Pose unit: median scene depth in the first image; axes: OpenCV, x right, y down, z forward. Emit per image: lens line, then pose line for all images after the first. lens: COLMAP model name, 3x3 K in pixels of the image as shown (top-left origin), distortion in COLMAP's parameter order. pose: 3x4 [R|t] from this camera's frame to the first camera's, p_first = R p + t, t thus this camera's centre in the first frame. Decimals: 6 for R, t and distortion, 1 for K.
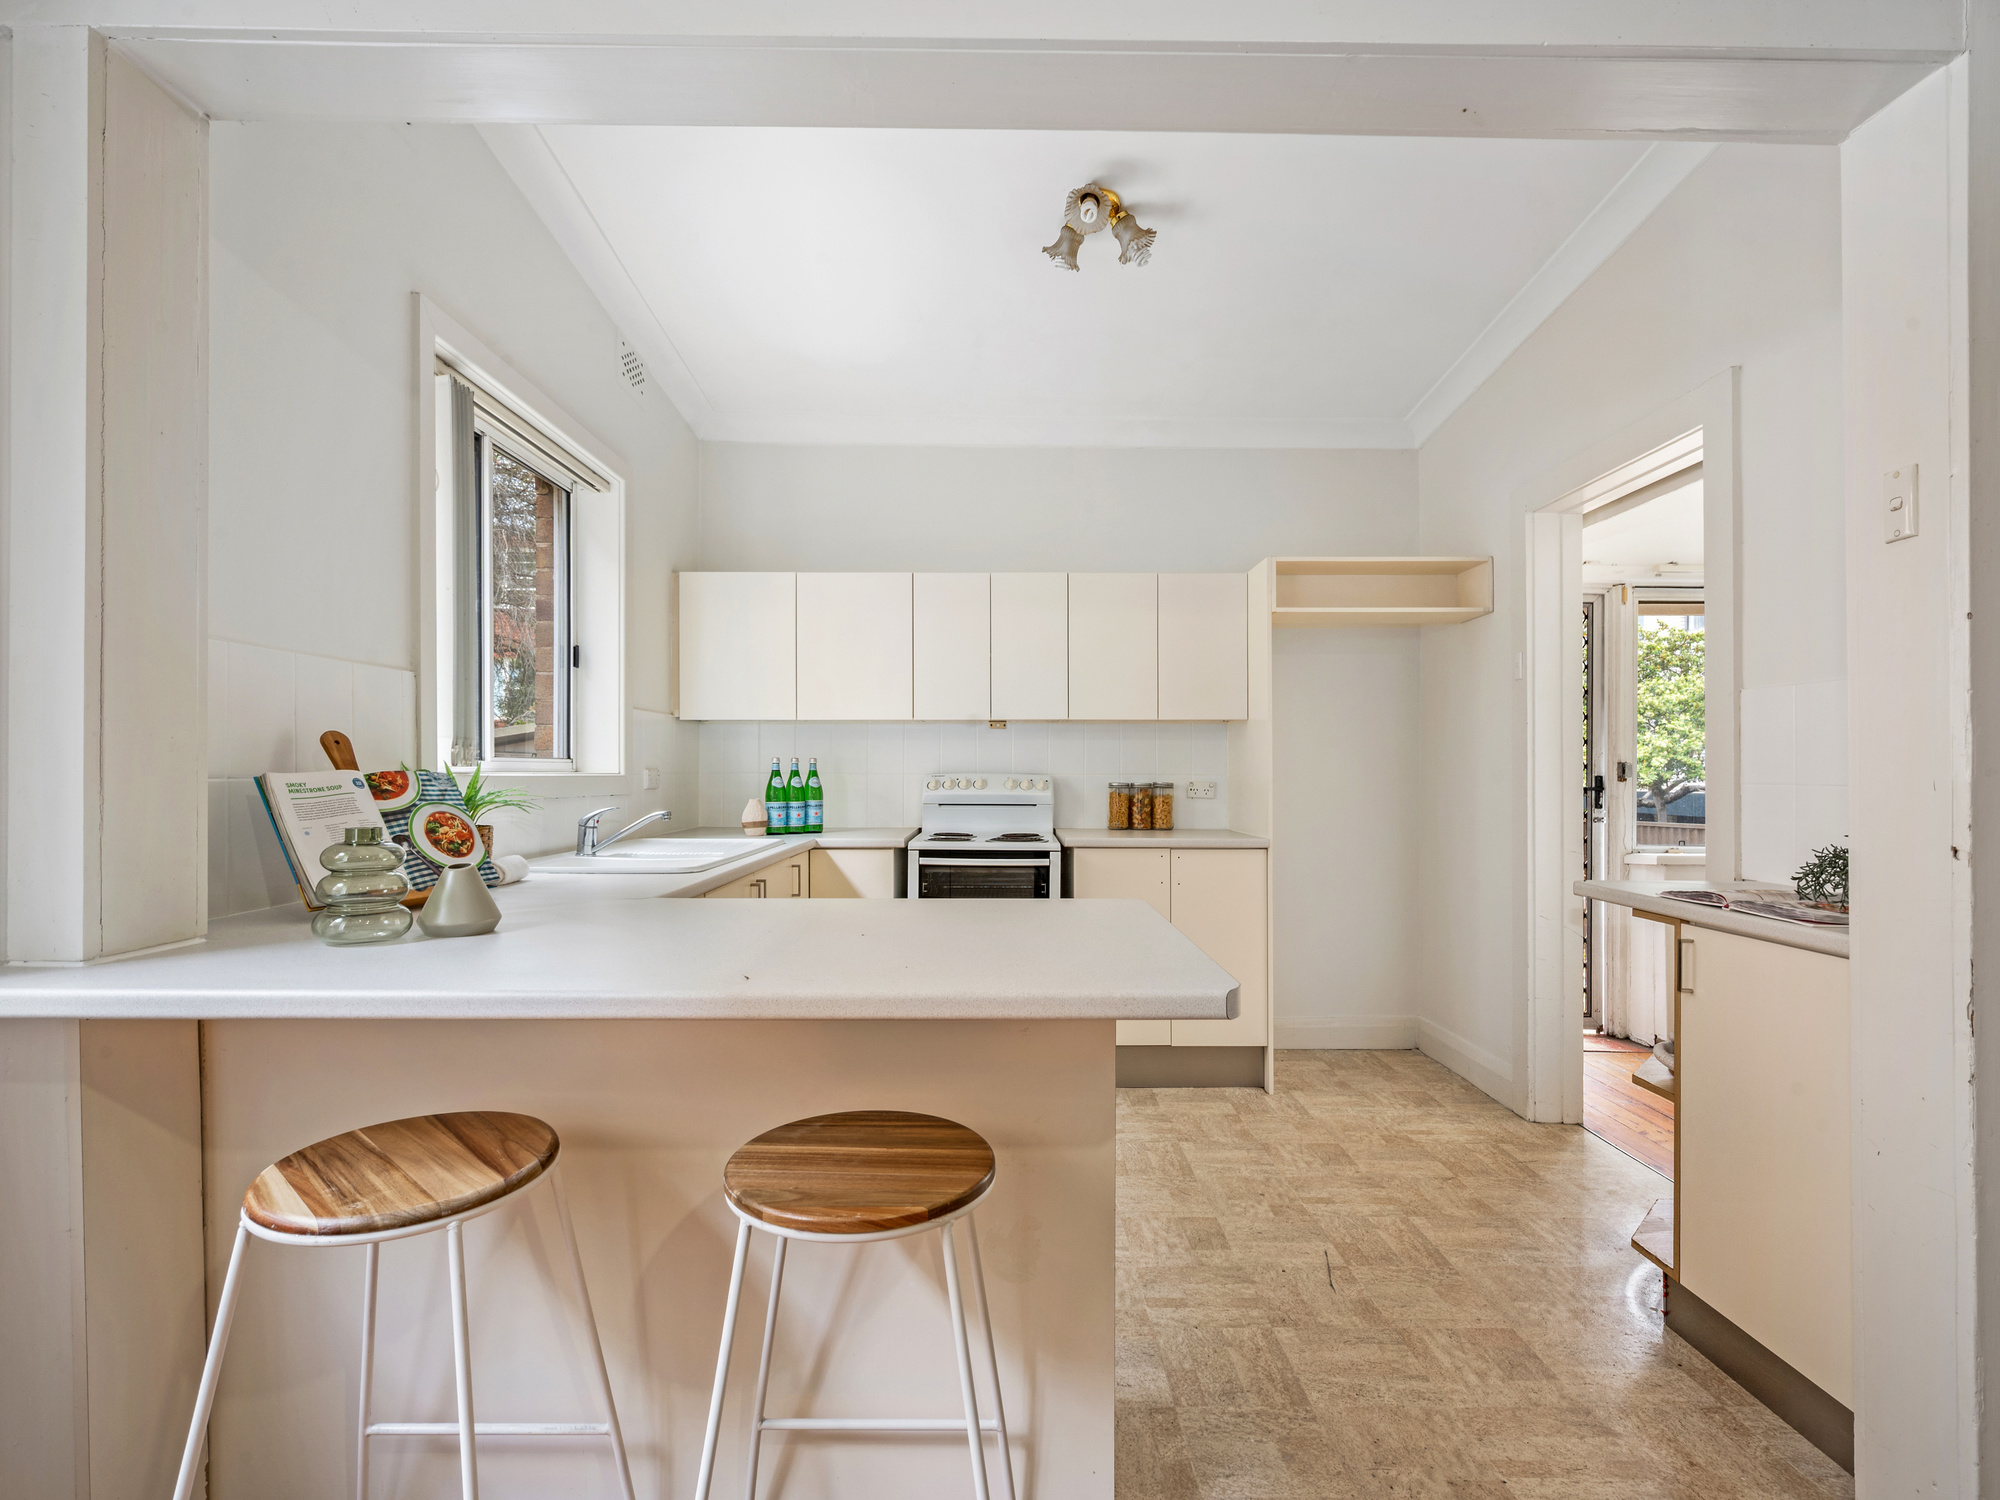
lens RADIAL K [[953.7, 0, 1000.0], [0, 953.7, 750.0], [0, 0, 1]] dist [-0.000175, 0.000080]
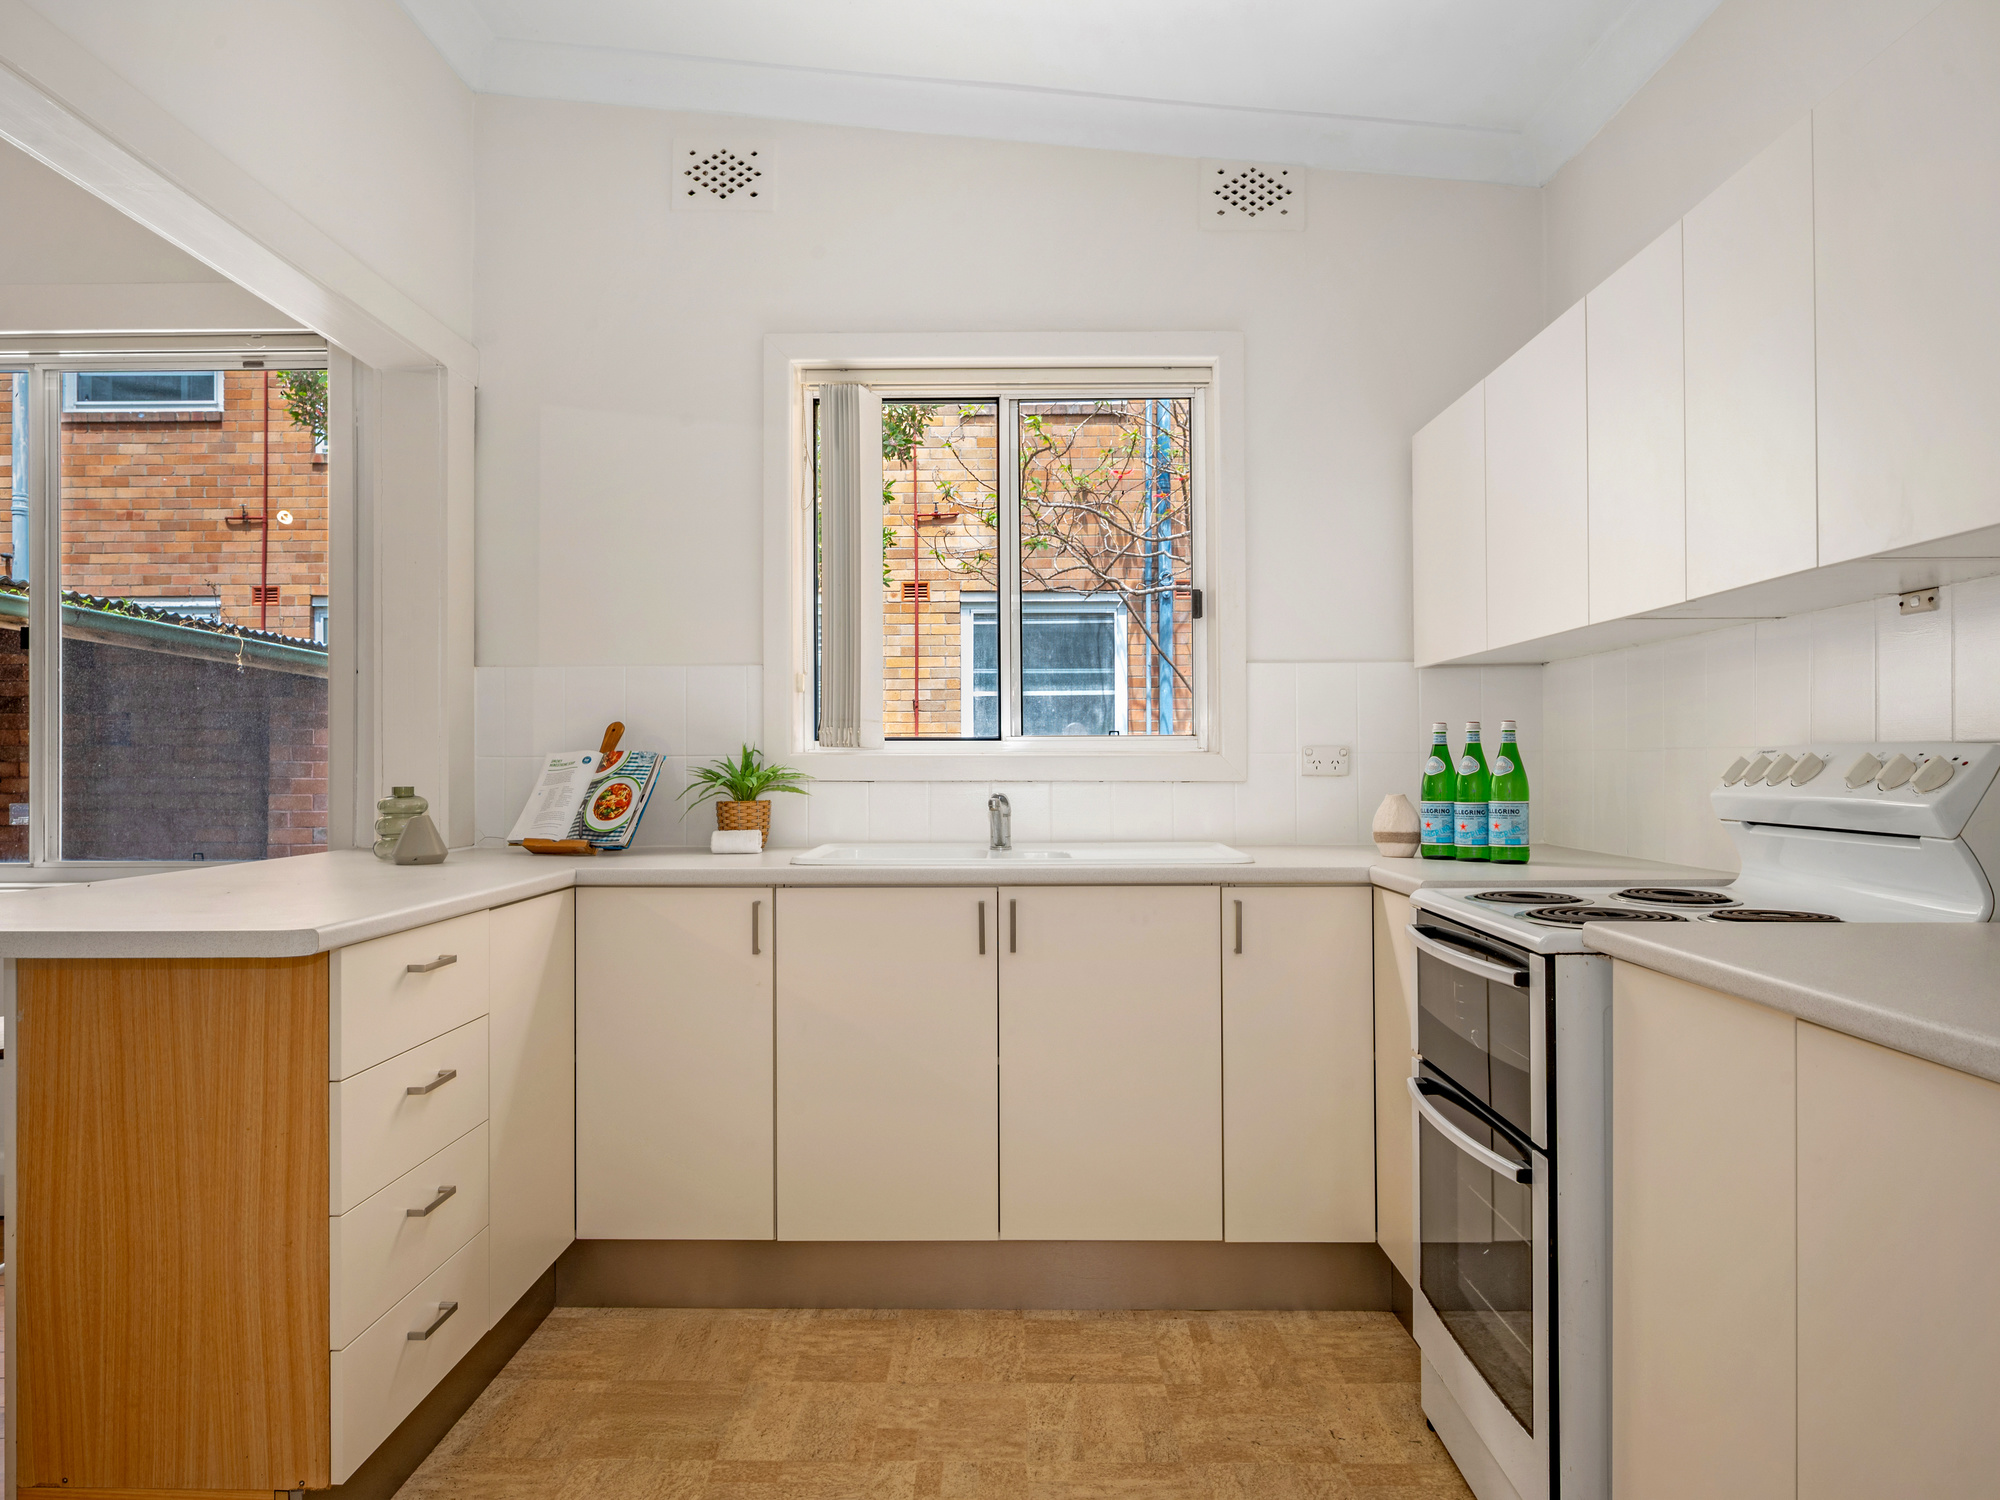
lens RADIAL K [[1222.2, 0, 1000.0], [0, 1222.2, 750.0], [0, 0, 1]] dist [0.000558, 0.000280]
pose [[-0.023088, -0.015647, -0.999611, 0.485342], [0.012415, 0.999796, -0.015936, 0.032922], [0.999656, -0.012778, -0.022889, 0.758339]]
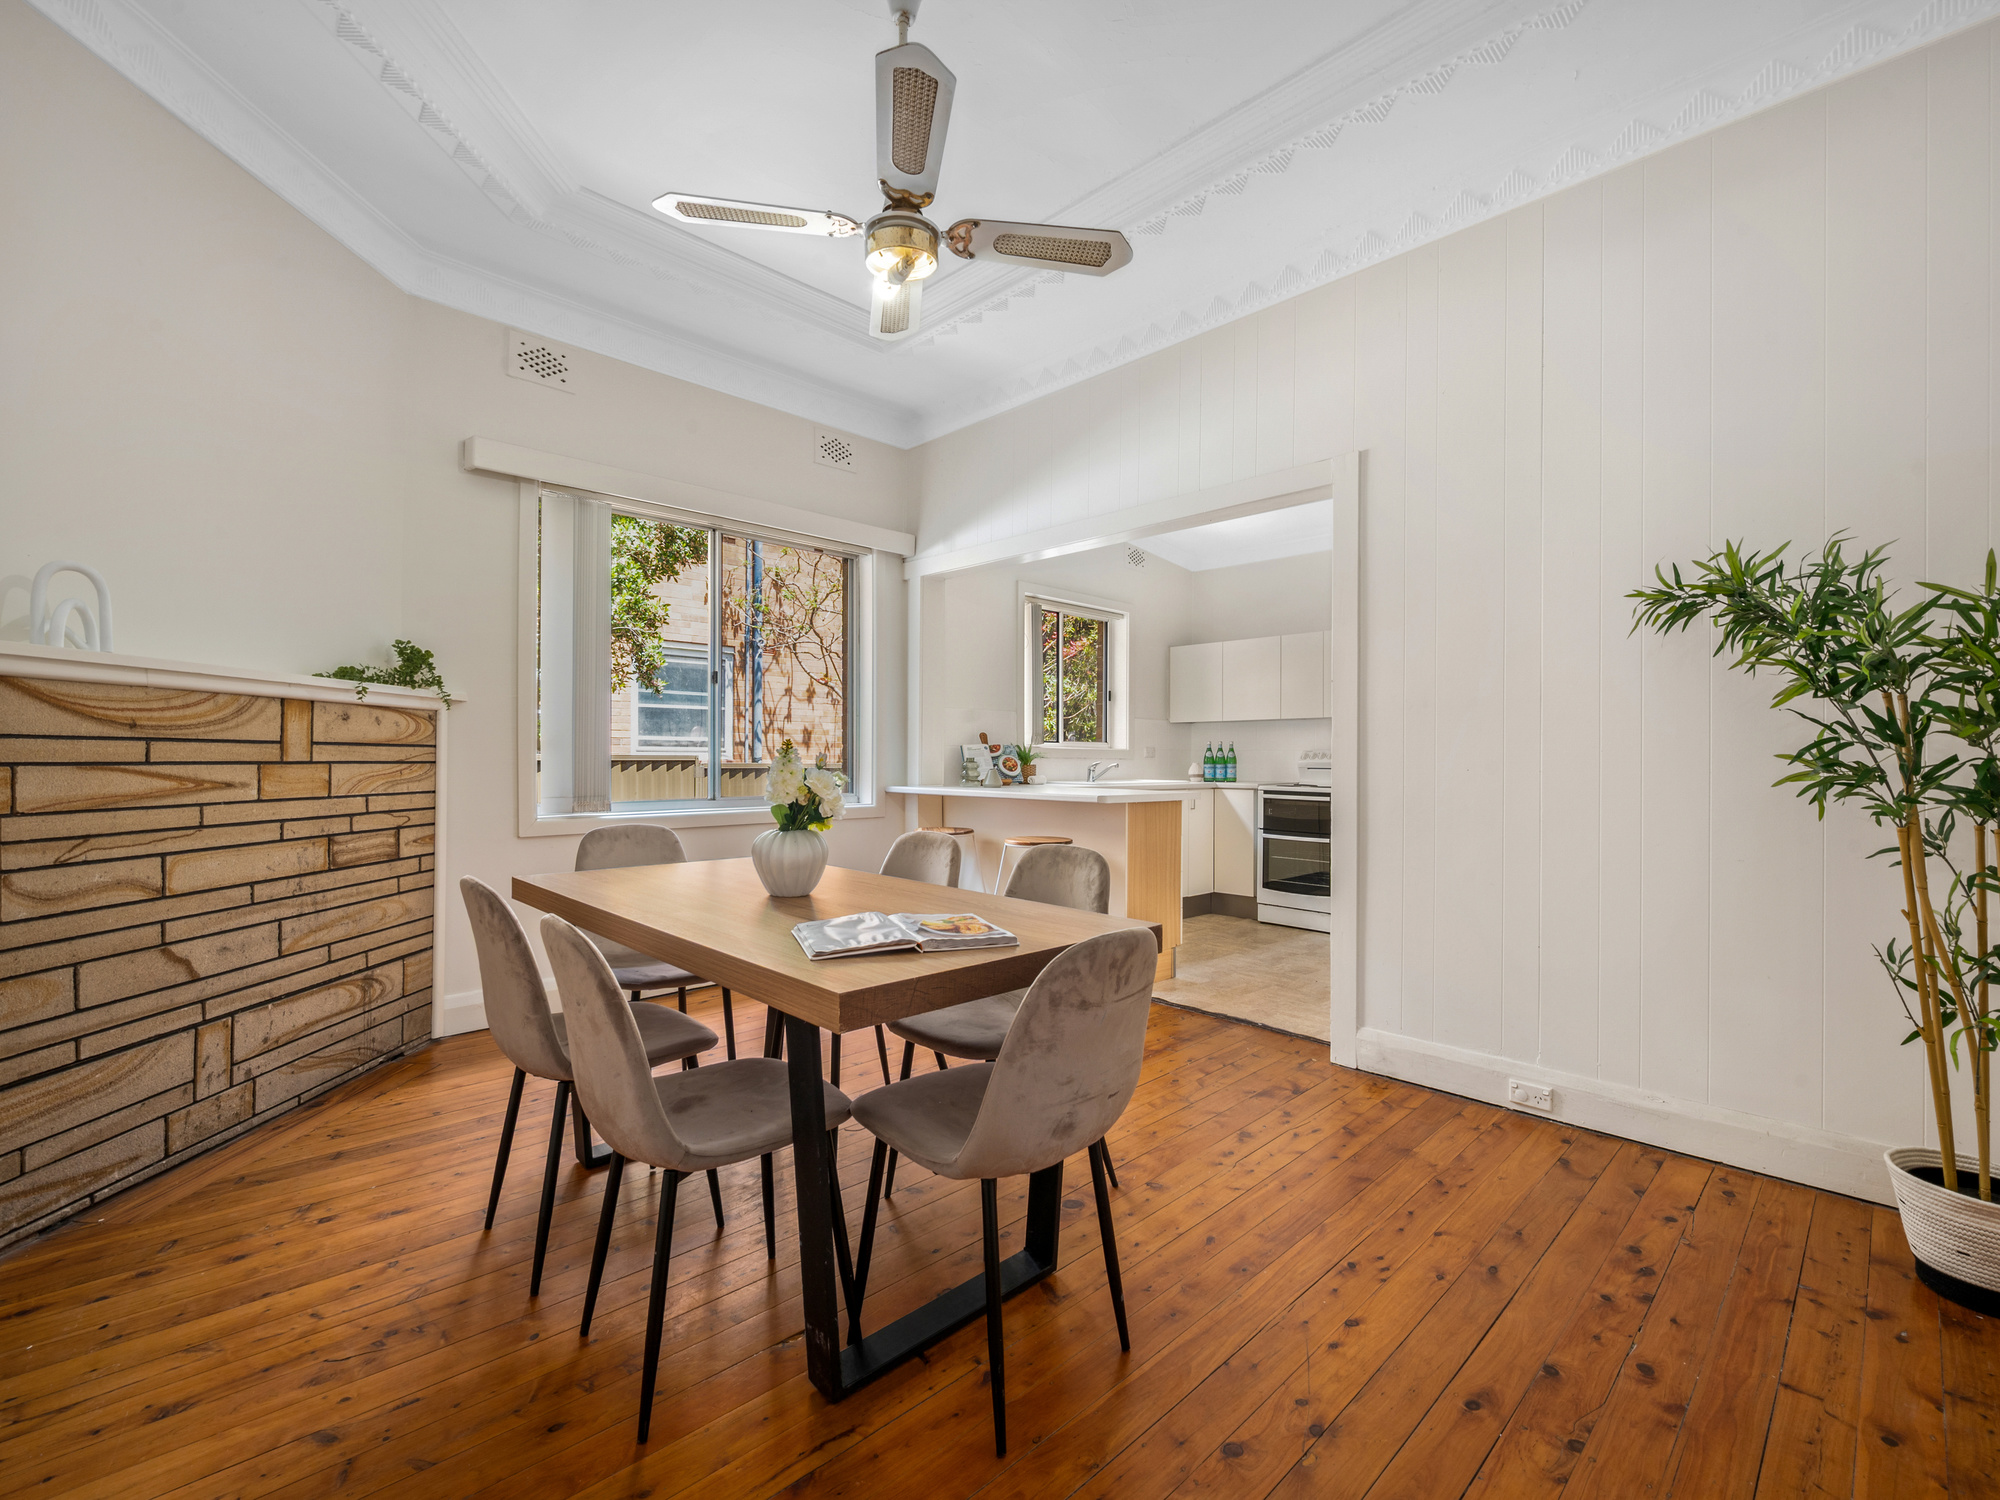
lens RADIAL K [[879.8, 0, 1000.0], [0, 879.8, 750.0], [0, 0, 1]] dist [-0.000153, -0.000004]
pose [[0.691884, -0.004346, -0.721995, 0.742281], [0.010293, 0.999940, 0.003844, 0.014303], [0.721935, -0.010091, 0.691887, -0.513907]]
